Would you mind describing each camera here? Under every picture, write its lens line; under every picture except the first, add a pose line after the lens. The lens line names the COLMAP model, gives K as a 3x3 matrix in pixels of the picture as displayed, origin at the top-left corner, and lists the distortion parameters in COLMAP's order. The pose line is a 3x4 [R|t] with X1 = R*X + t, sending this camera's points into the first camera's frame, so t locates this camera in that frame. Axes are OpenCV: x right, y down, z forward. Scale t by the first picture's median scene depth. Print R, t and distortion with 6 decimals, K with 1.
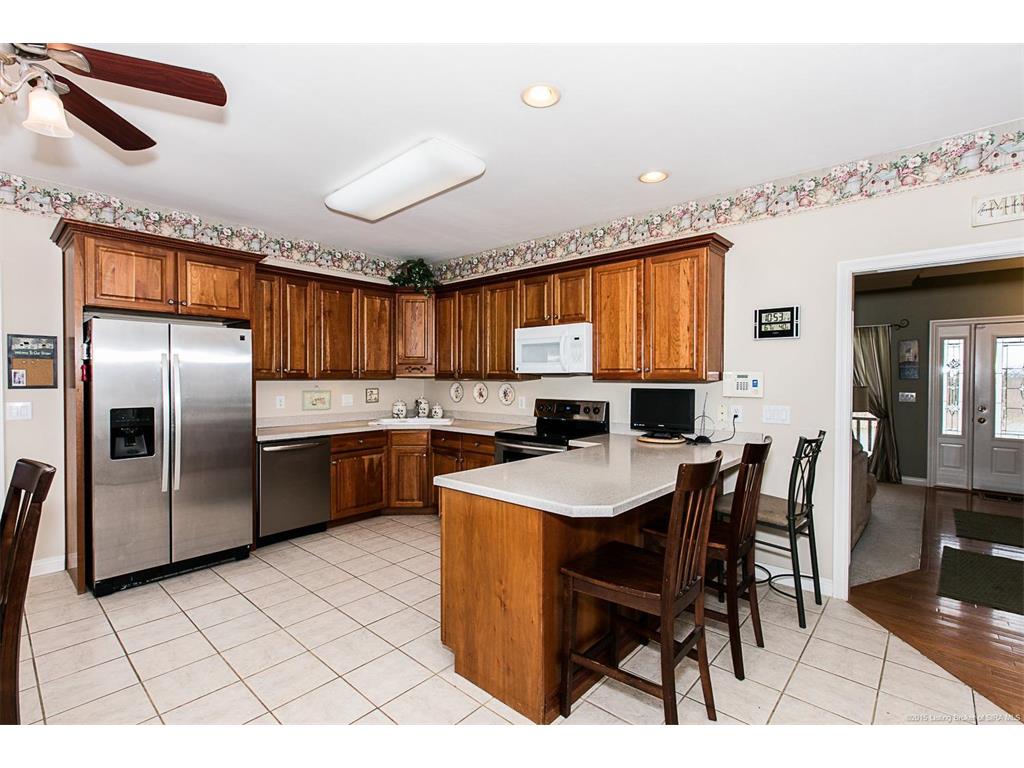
lens RADIAL K [[473.6, 0, 508.8], [0, 473.6, 386.4], [0, 0, 1]] dist [0.005785, 0.000718]
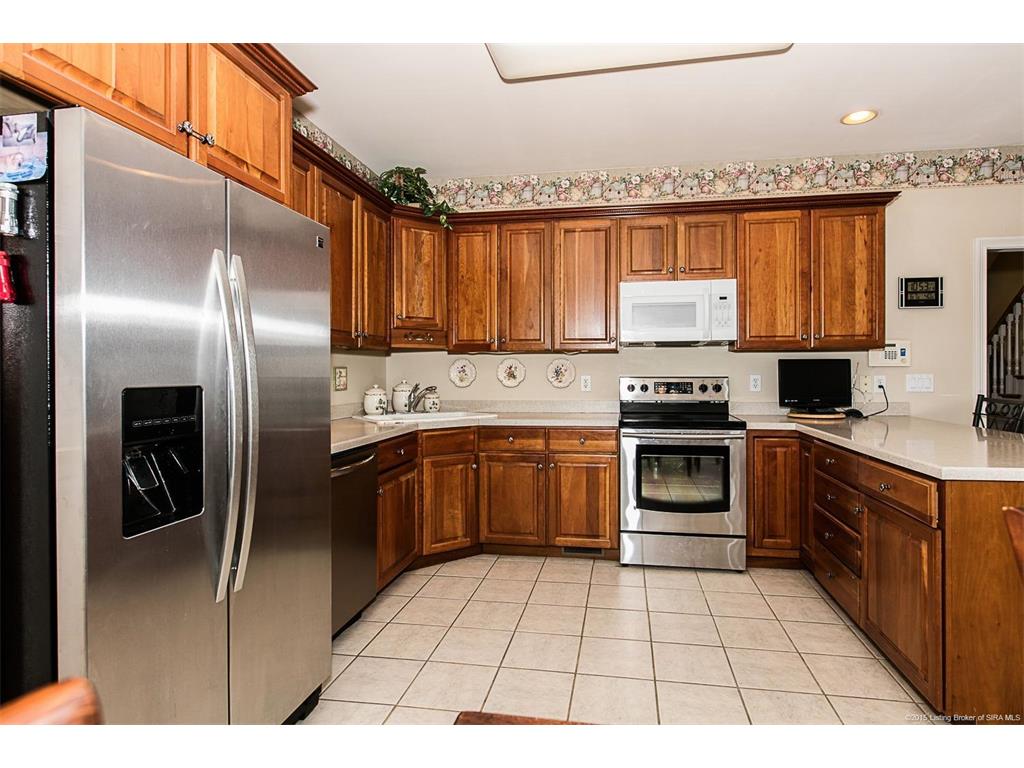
lens RADIAL K [[547.4, 0, 511.9], [0, 547.4, 371.3], [0, 0, 1]] dist [-0.000755, -0.000134]
pose [[0.844174, -0.003875, 0.536055, -0.660023], [0.014987, 0.999754, -0.016374, 0.033733], [-0.535859, 0.021857, 0.844024, 0.404973]]
